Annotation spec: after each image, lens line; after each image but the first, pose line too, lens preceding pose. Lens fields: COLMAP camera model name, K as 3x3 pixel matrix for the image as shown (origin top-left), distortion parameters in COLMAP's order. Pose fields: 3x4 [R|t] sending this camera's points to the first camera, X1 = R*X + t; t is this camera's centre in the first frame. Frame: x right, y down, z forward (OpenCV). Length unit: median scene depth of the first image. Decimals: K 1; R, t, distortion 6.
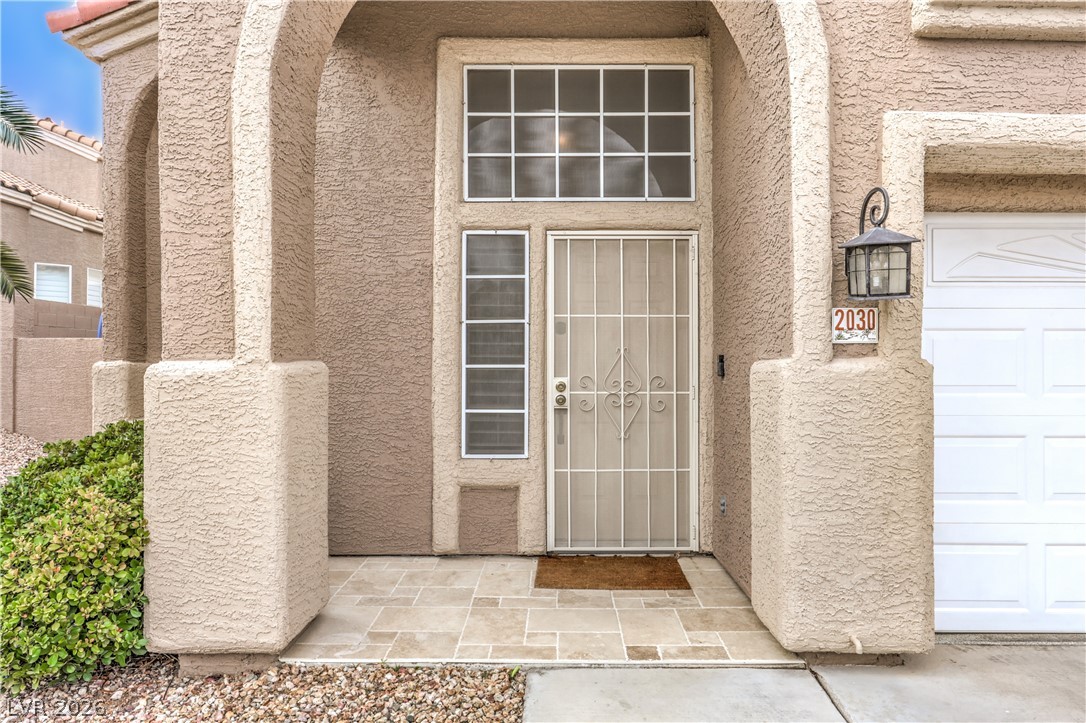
lens RADIAL K [[726.8, 0, 579.8], [0, 726.8, 357.3], [0, 0, 1]] dist [0.003322, 0.000943]
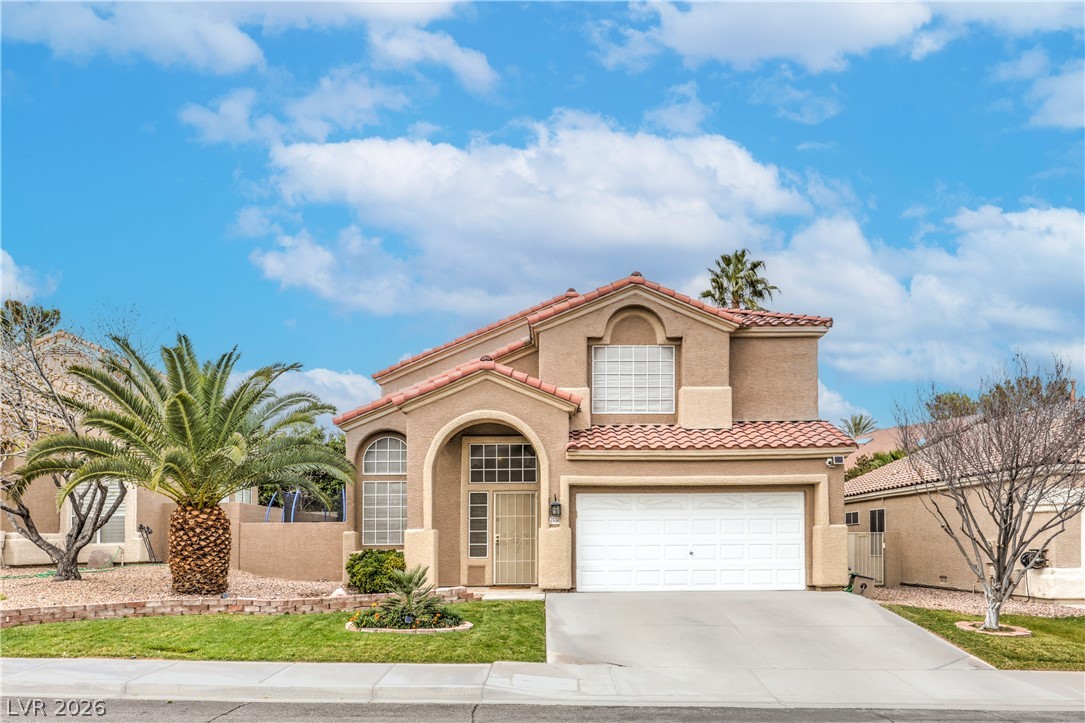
lens RADIAL K [[865.0, 0, 560.3], [0, 865.0, 376.3], [0, 0, 1]] dist [-0.000113, -0.001270]
pose [[0.999883, -0.009893, -0.011681, 0.337262], [0.007595, 0.983174, -0.182512, 0.042907], [0.013290, 0.182401, 0.983134, -3.272352]]
